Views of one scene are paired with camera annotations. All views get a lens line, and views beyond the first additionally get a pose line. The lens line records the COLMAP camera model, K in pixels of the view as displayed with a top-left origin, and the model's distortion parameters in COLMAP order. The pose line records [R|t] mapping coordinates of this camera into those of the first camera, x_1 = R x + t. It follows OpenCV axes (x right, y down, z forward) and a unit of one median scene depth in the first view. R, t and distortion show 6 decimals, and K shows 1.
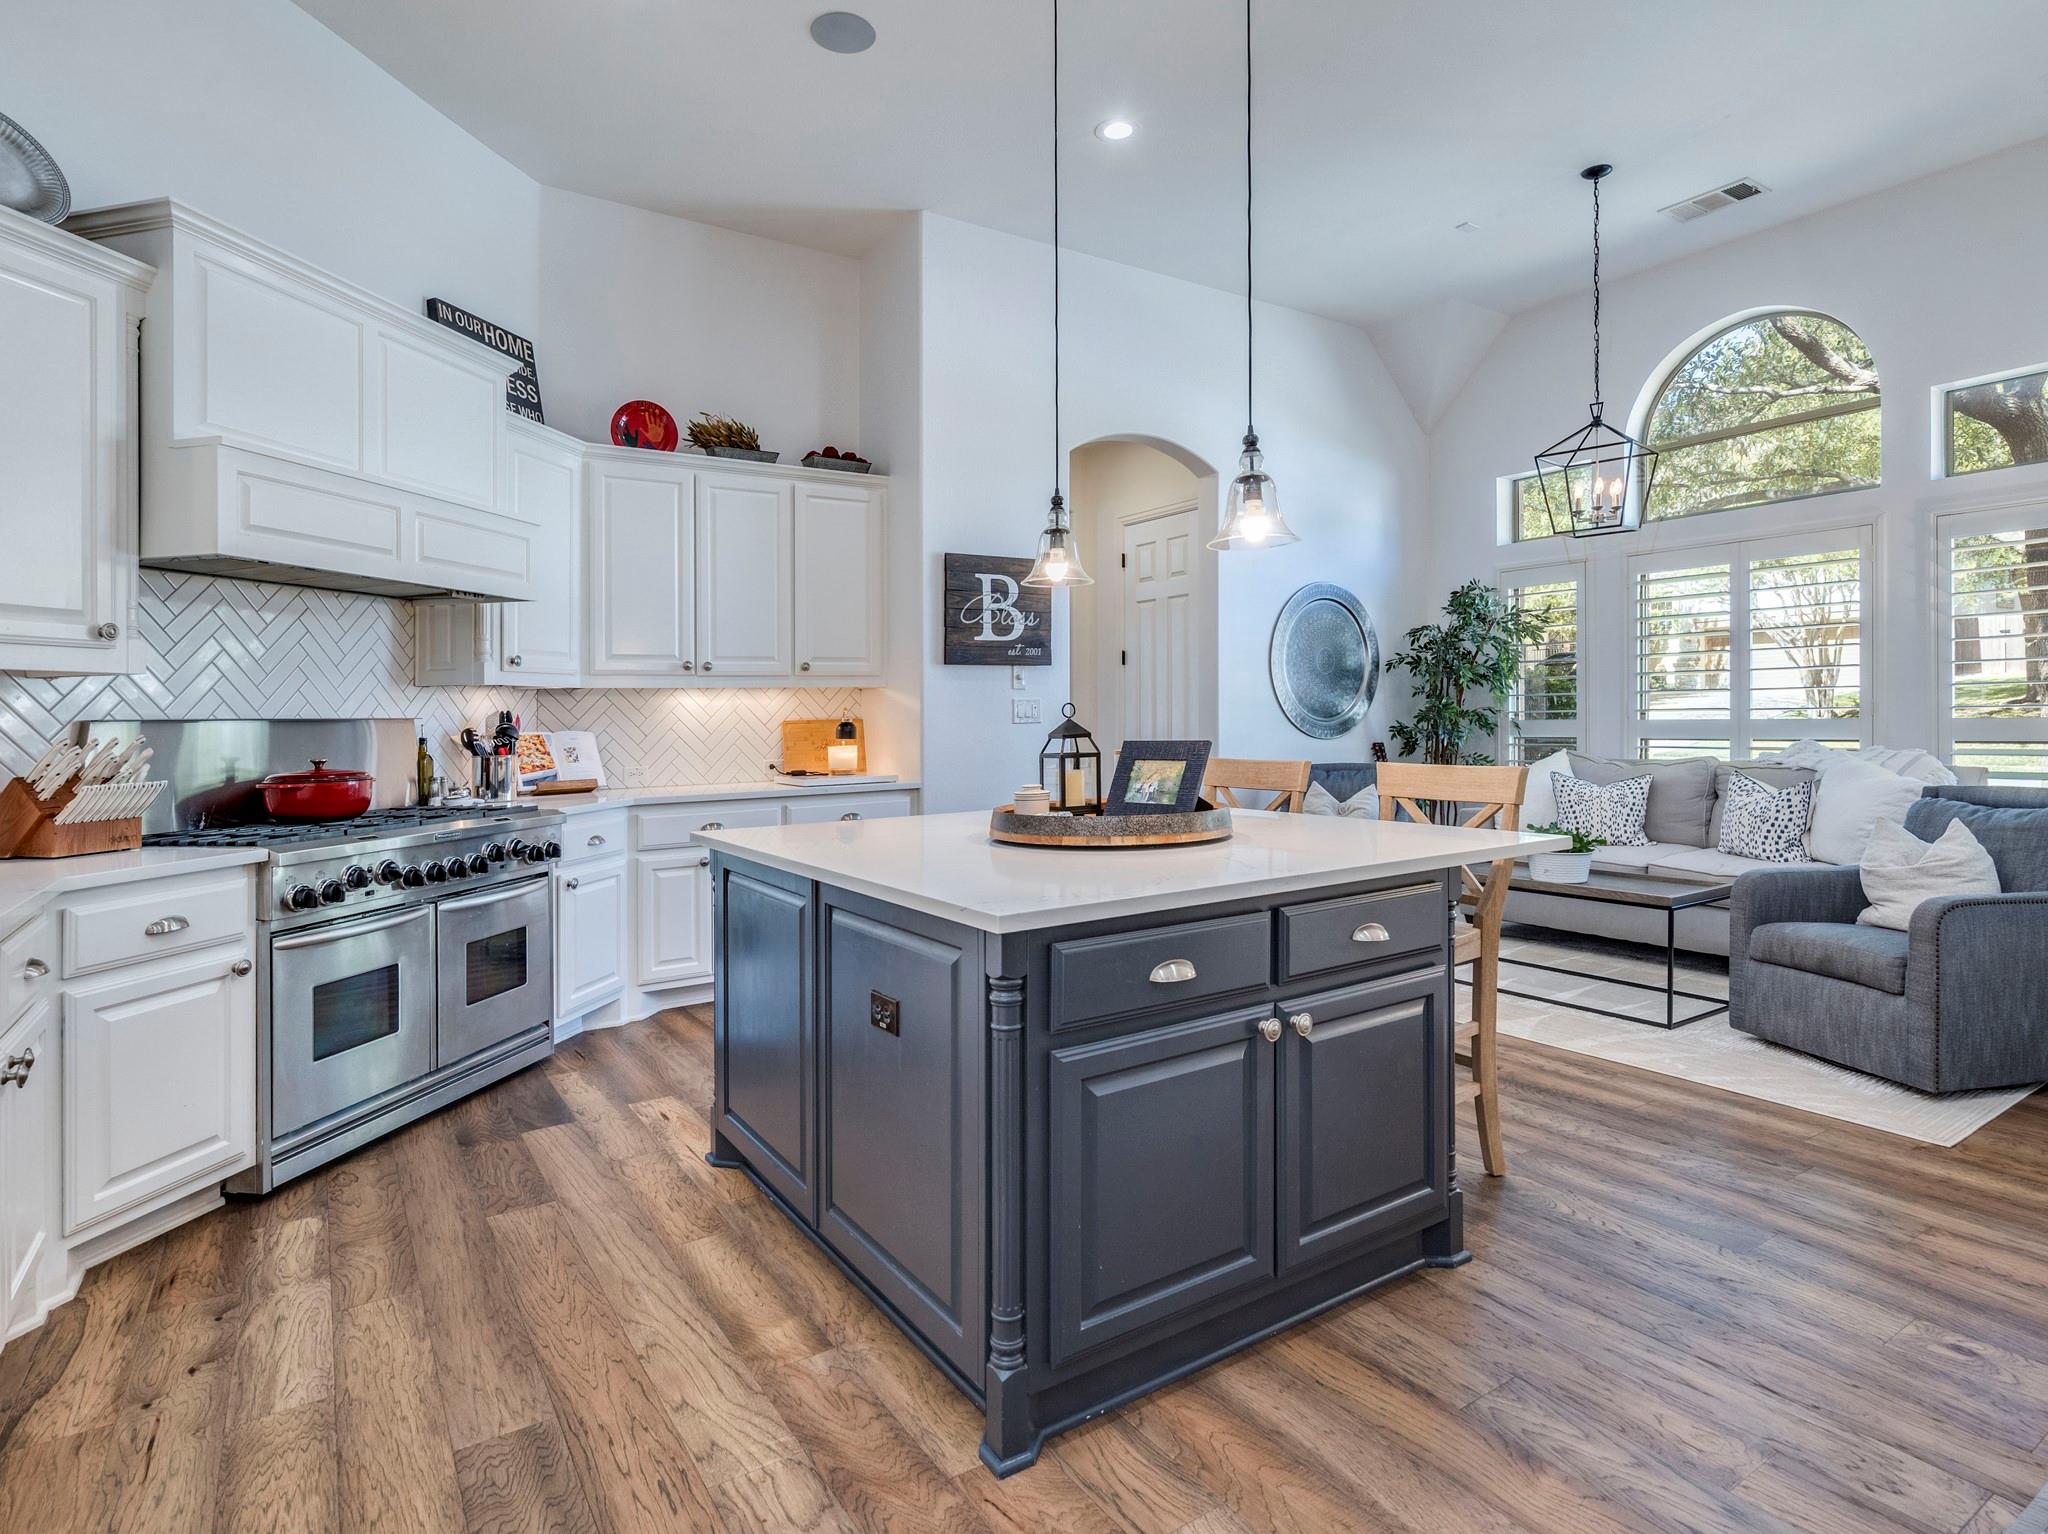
lens RADIAL K [[1054.8, 0, 1015.9], [0, 1054.8, 771.2], [0, 0, 1]] dist [-0.000938, -0.001424]
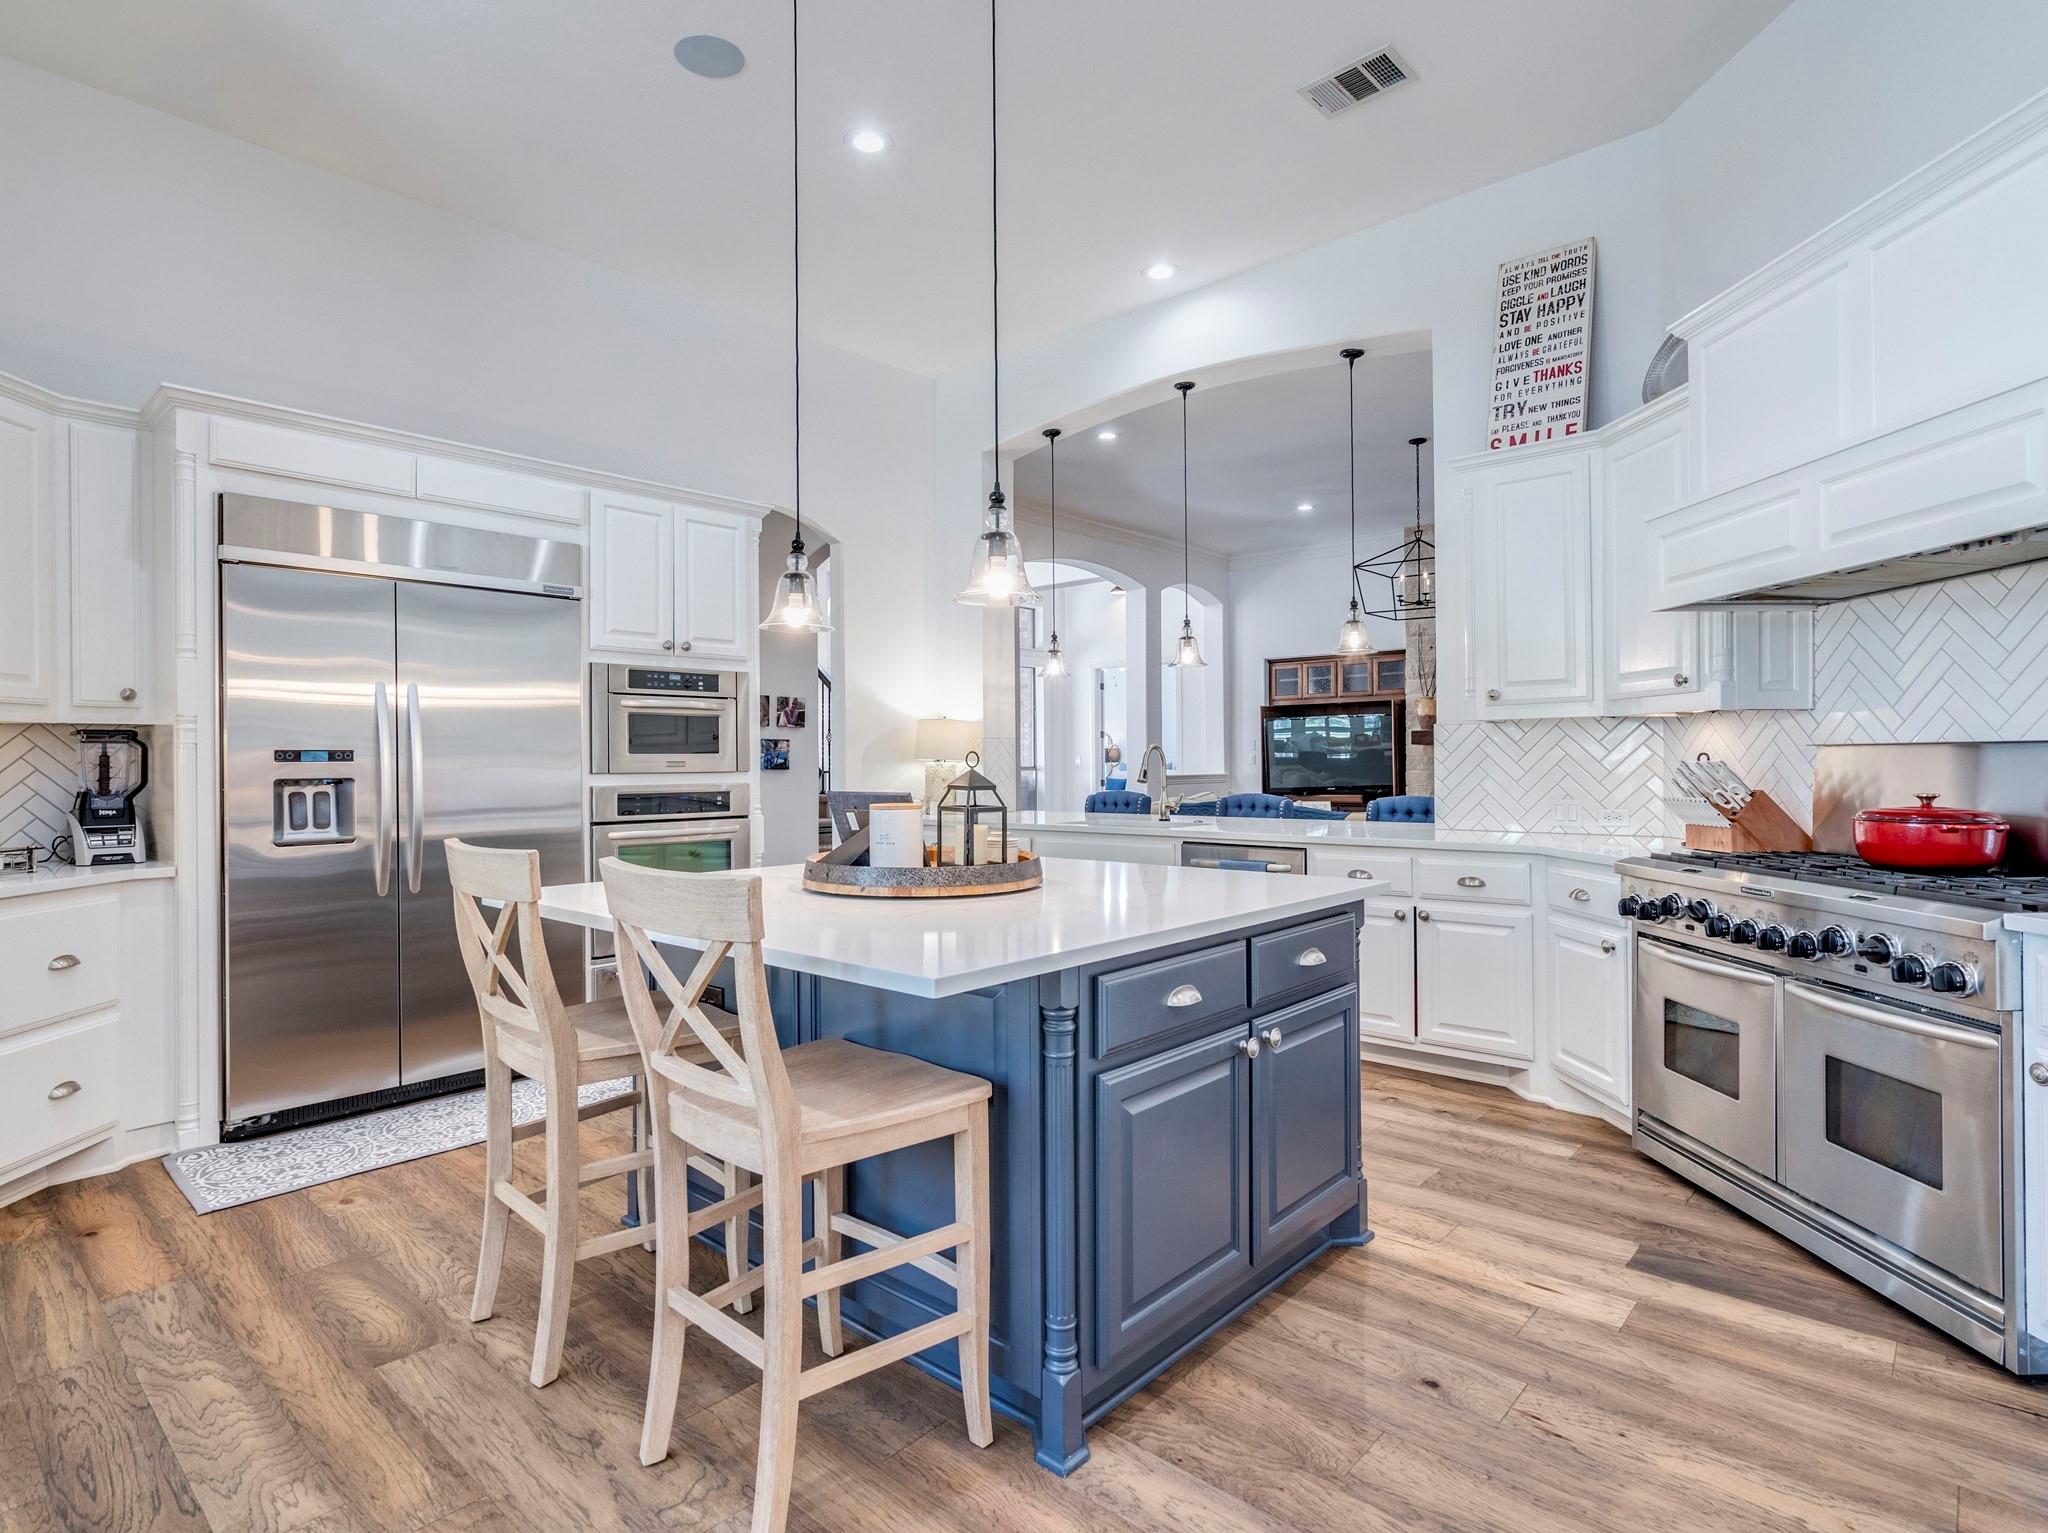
lens RADIAL K [[1054.8, 0, 1026.8], [0, 1054.8, 758.5], [0, 0, 1]] dist [-0.000938, -0.001424]
pose [[-0.963395, 0.026159, -0.266805, 0.194527], [0.012589, 0.998544, 0.052448, -0.084105], [0.267789, 0.047170, -0.962322, 1.510883]]
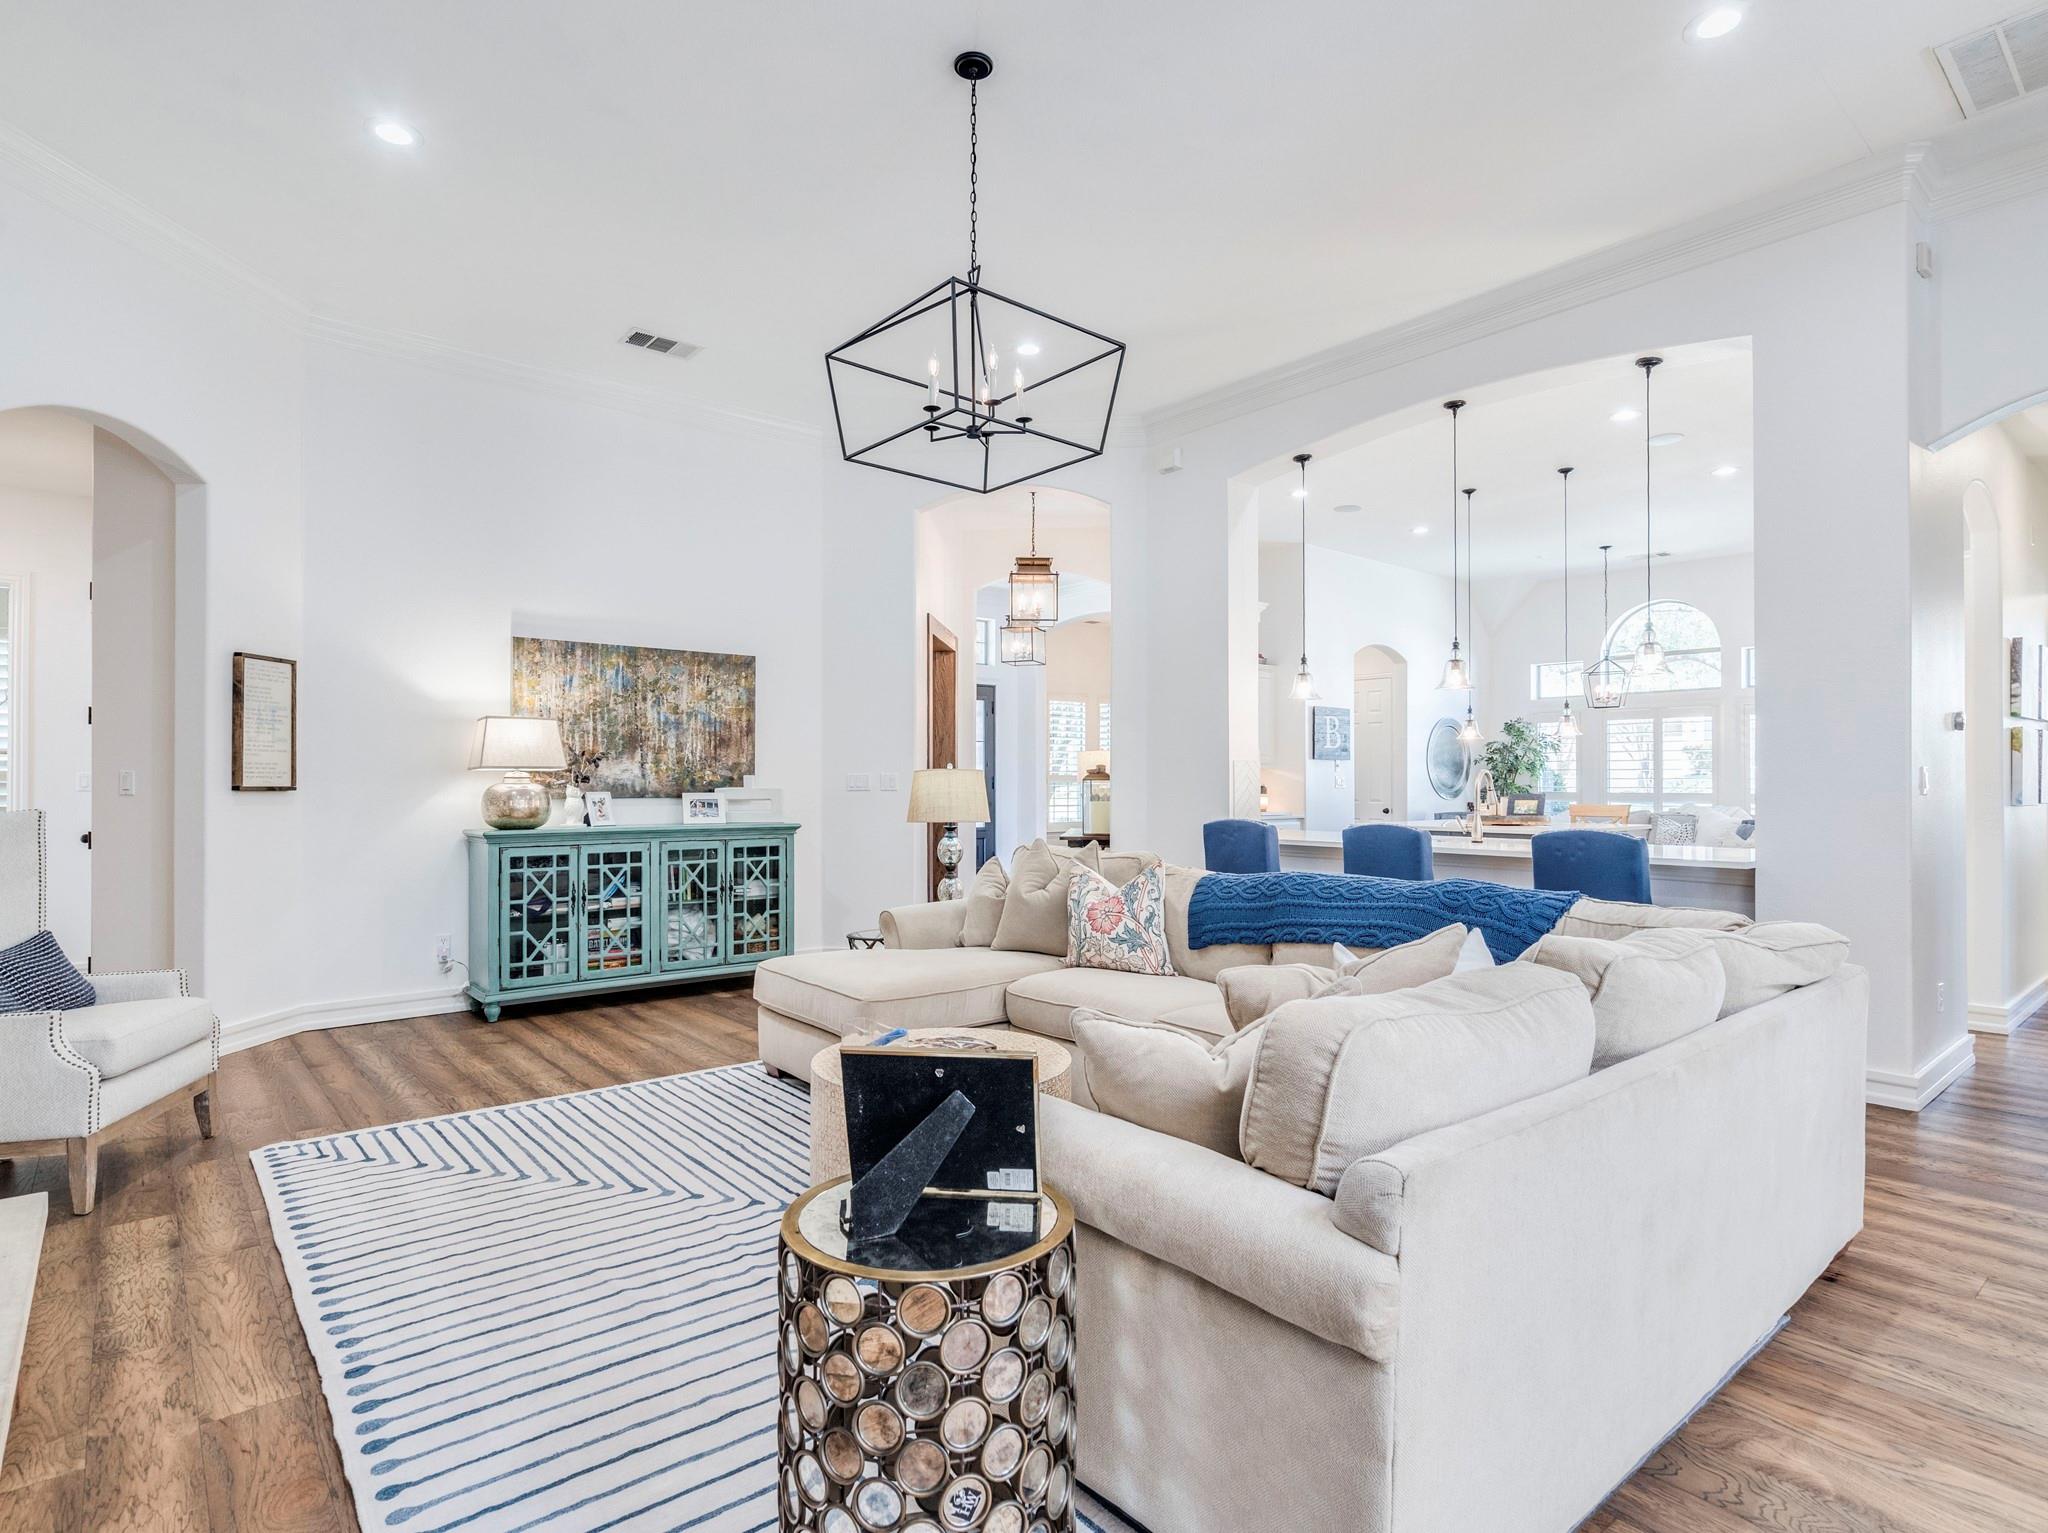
lens RADIAL K [[1054.8, 0, 1017.9], [0, 1054.8, 777.1], [0, 0, 1]] dist [-0.000938, -0.001424]
pose [[0.991905, 0.018414, 0.125638, -1.359694], [-0.010887, 0.998119, -0.060336, 0.099125], [-0.126512, 0.058479, 0.990240, -1.482803]]
